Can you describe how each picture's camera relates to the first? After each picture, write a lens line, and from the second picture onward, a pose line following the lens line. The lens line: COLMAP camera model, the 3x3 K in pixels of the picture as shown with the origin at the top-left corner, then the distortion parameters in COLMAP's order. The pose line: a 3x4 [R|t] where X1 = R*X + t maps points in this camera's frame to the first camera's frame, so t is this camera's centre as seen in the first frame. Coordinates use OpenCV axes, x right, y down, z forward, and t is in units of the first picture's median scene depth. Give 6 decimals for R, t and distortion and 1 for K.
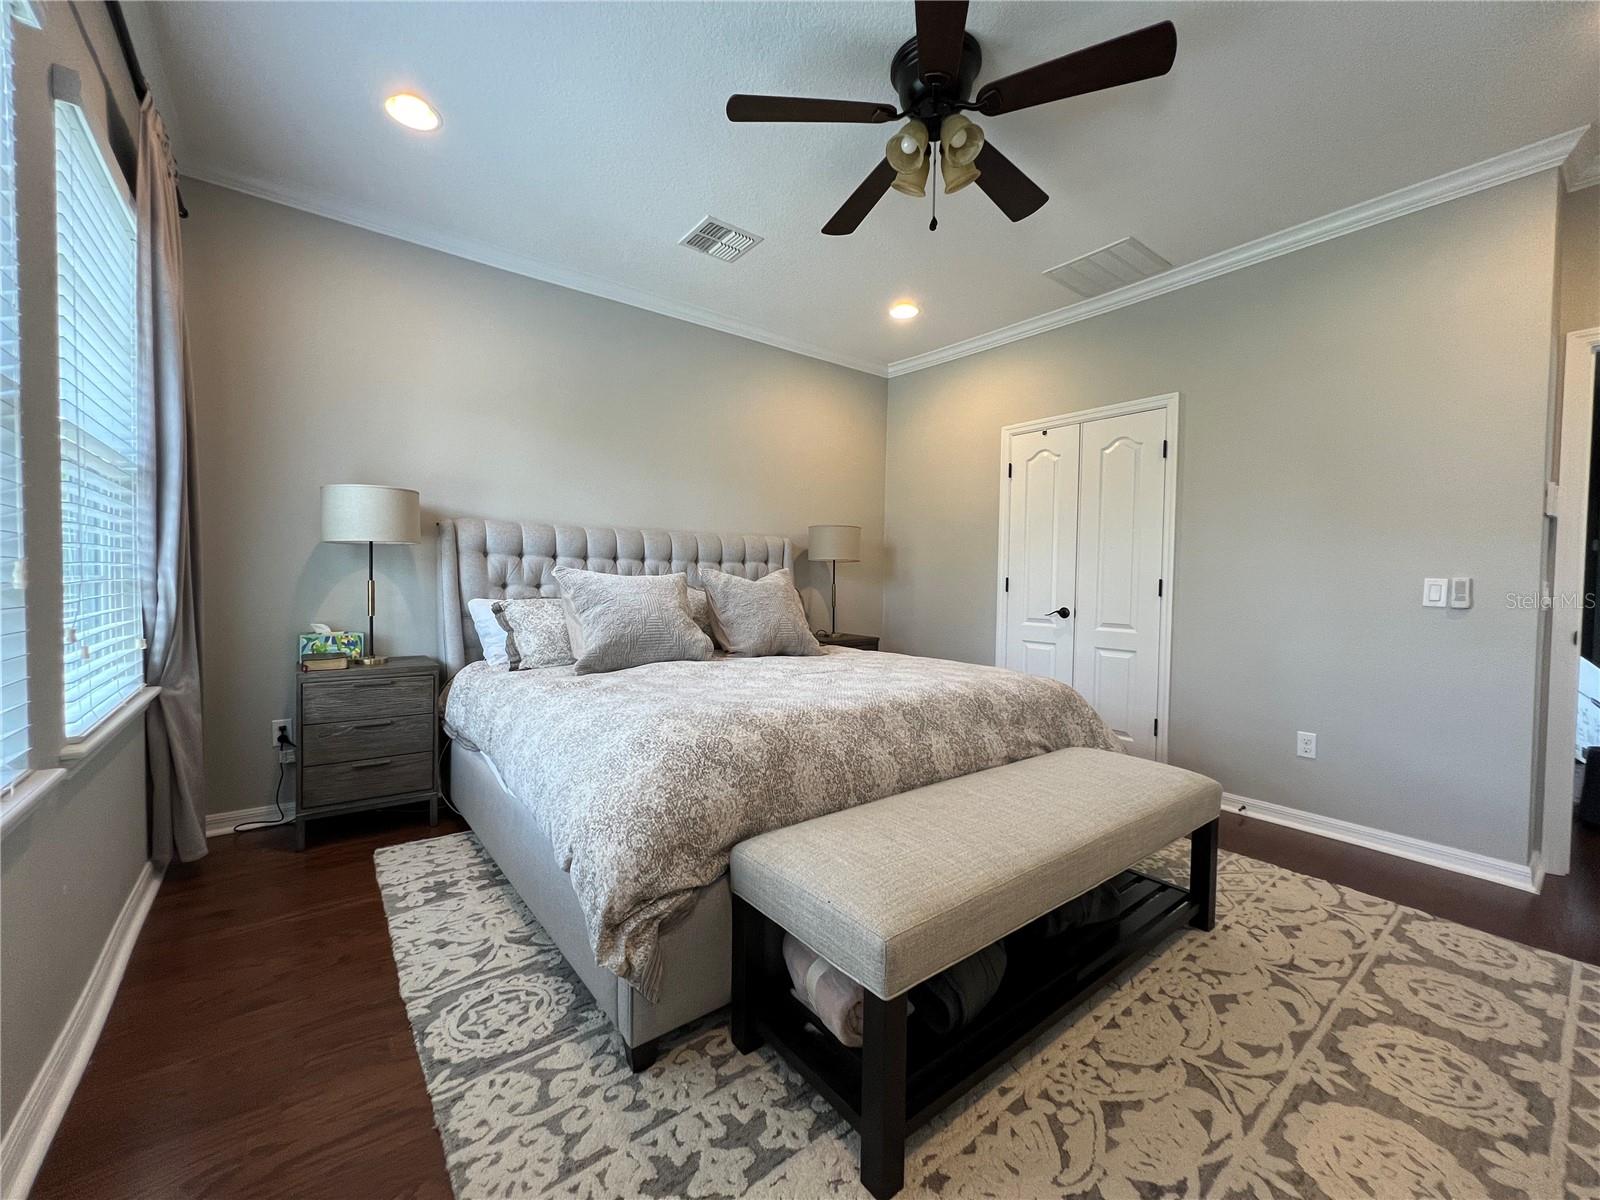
lens RADIAL K [[635.2, 0, 787.7], [0, 635.2, 595.0], [0, 0, 1]] dist [-0.014479, 0.000925]
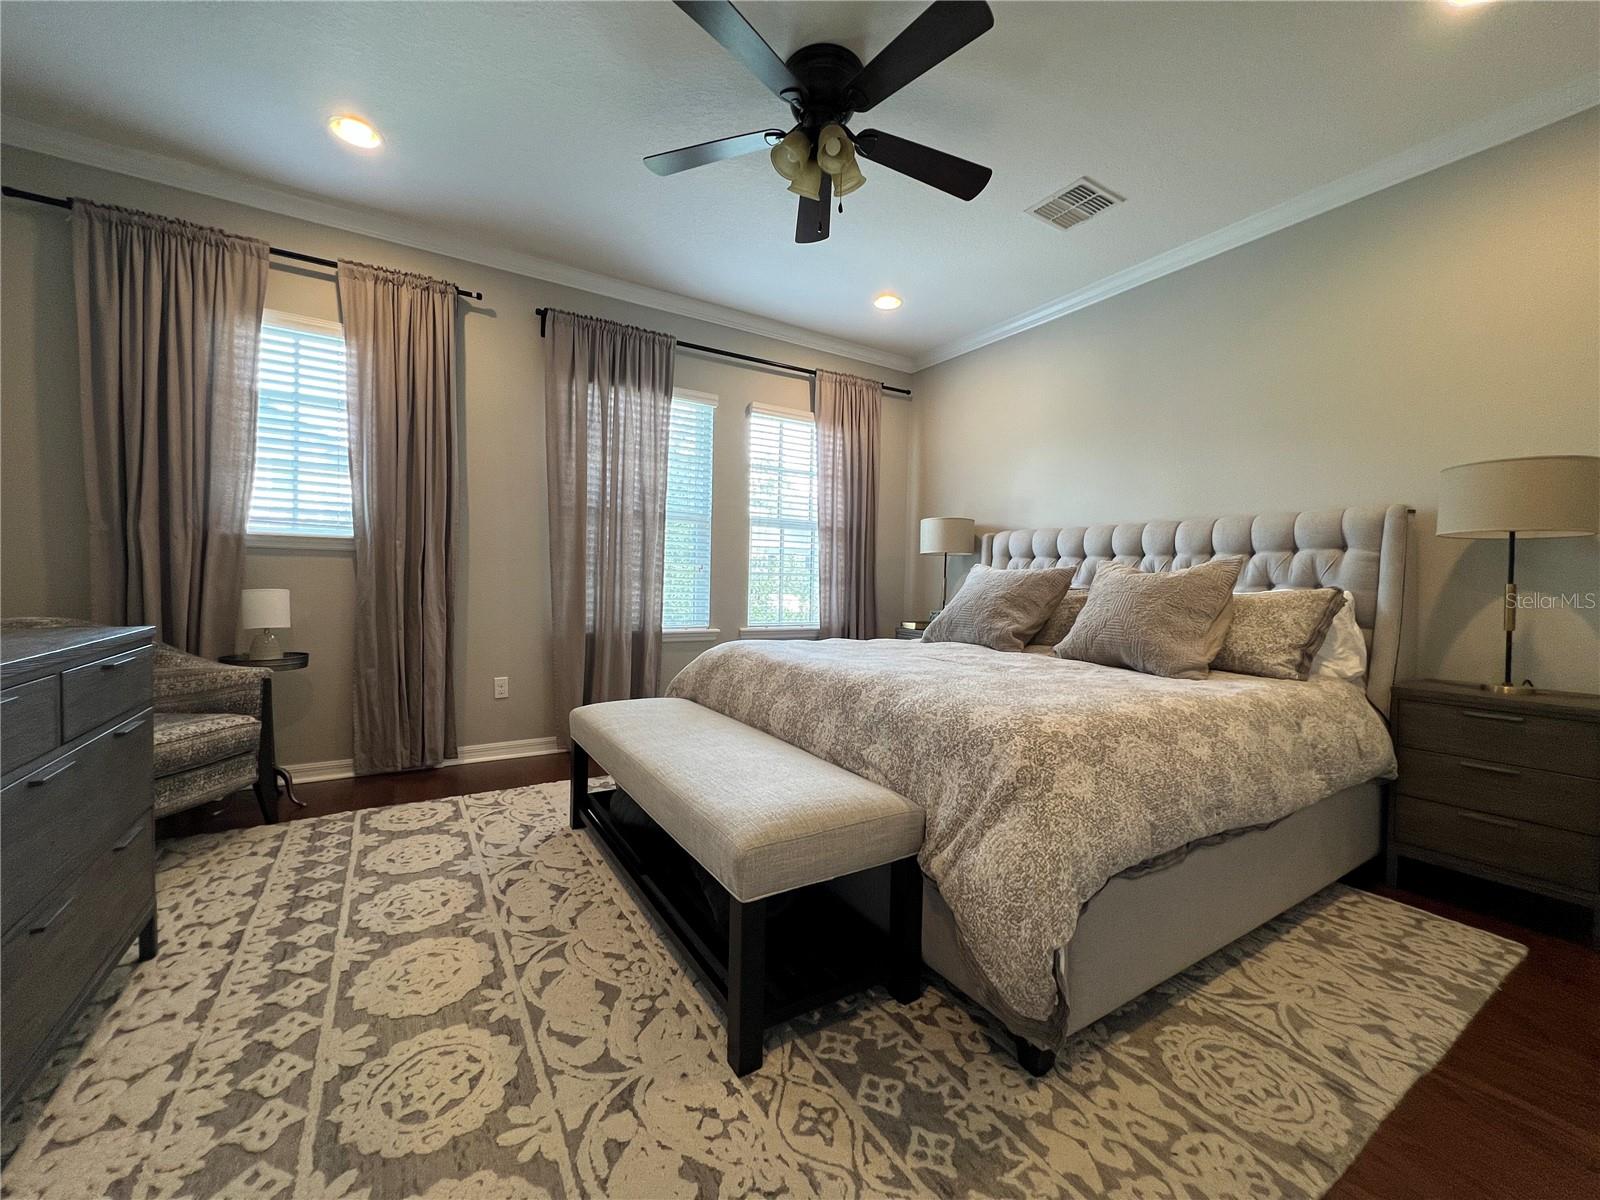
lens RADIAL K [[635.2, 0, 788.8], [0, 635.2, 599.8], [0, 0, 1]] dist [-0.014479, 0.000925]
pose [[-0.098145, 0.007414, -0.995144, 1.800301], [-0.062219, 0.997970, 0.013571, 0.051043], [0.993225, 0.063249, -0.097485, 1.497688]]
